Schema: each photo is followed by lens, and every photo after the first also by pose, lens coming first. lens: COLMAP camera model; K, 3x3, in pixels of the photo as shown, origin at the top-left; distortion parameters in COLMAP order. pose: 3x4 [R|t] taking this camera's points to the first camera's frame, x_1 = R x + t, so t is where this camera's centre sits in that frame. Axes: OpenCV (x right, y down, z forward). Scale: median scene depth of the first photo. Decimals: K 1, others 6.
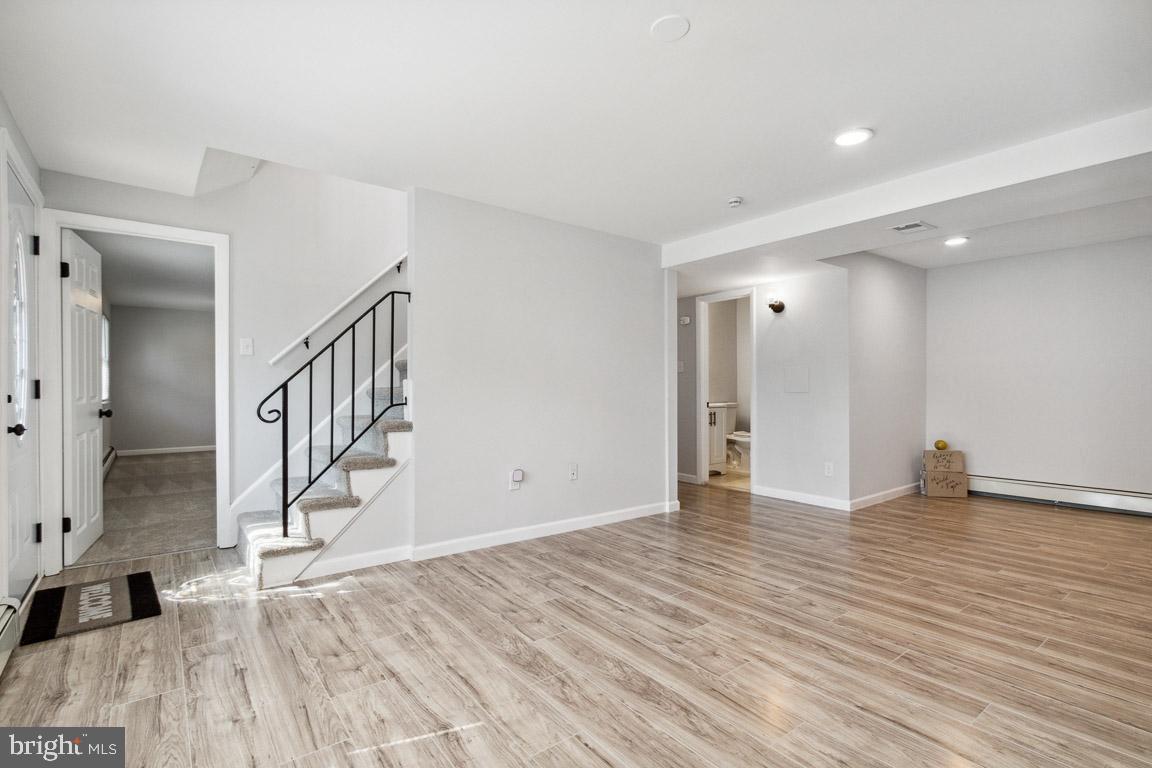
lens RADIAL K [[538.3, 0, 571.0], [0, 538.3, 380.8], [0, 0, 1]] dist [-0.000018, 0.000021]
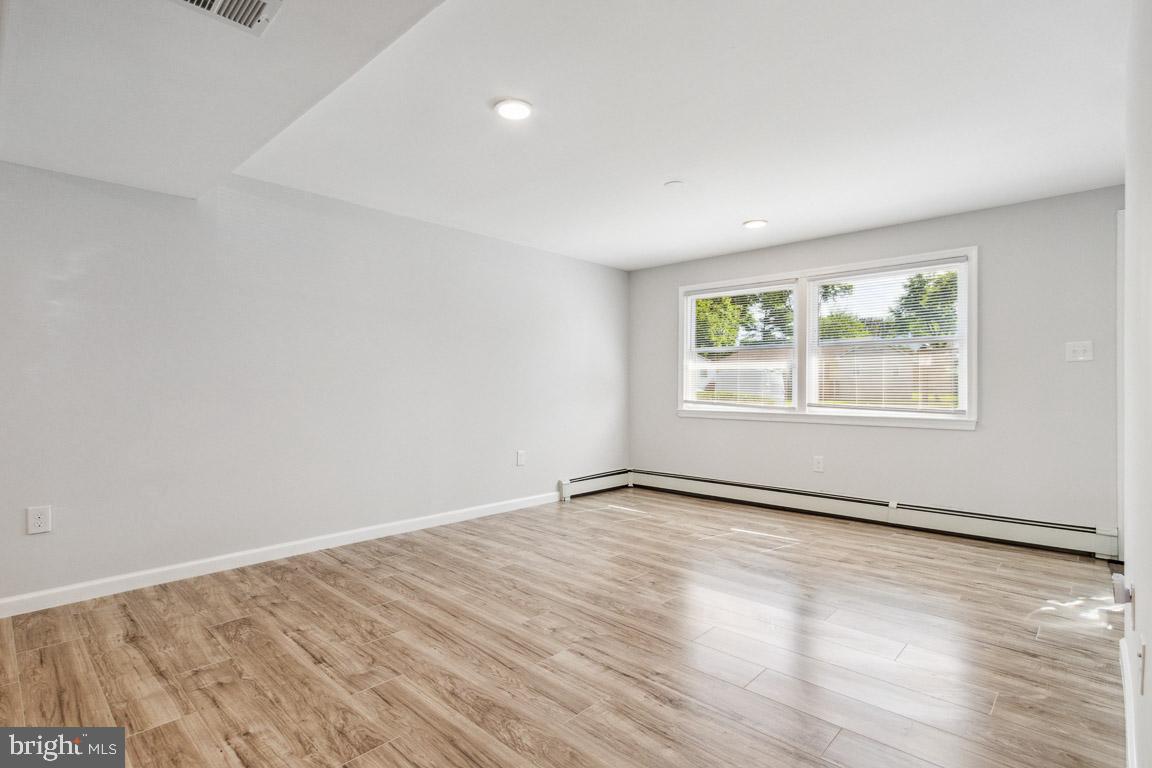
lens RADIAL K [[560.3, 0, 578.0], [0, 560.3, 381.7], [0, 0, 1]] dist [0.005696, -0.001232]
pose [[-0.984826, -0.001319, -0.173542, 0.489117], [0.002175, 0.999799, -0.019941, 0.021680], [0.173533, -0.020016, -0.984625, 1.657062]]
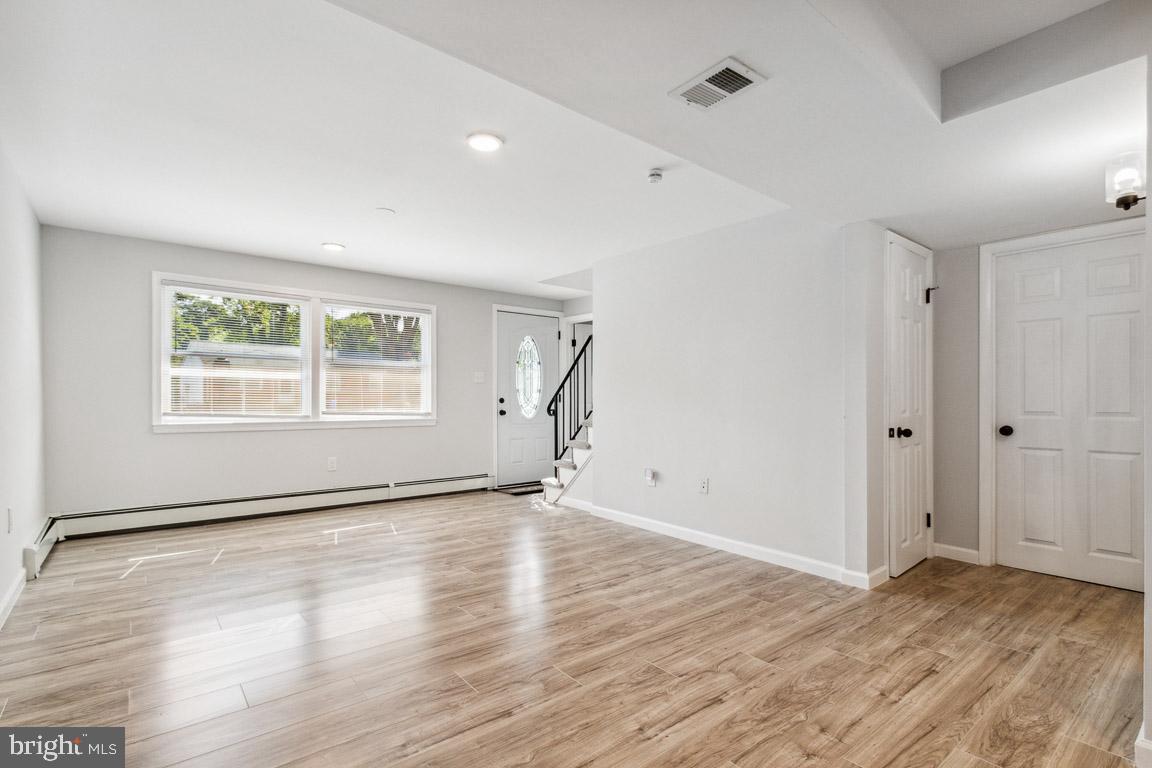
lens RADIAL K [[538.3, 0, 567.7], [0, 538.3, 393.5], [0, 0, 1]] dist [-0.000018, 0.000021]
pose [[0.029852, -0.005309, -0.999540, 1.278530], [0.006128, 0.999968, -0.005128, 0.009305], [0.999536, -0.005972, 0.029884, 0.953637]]
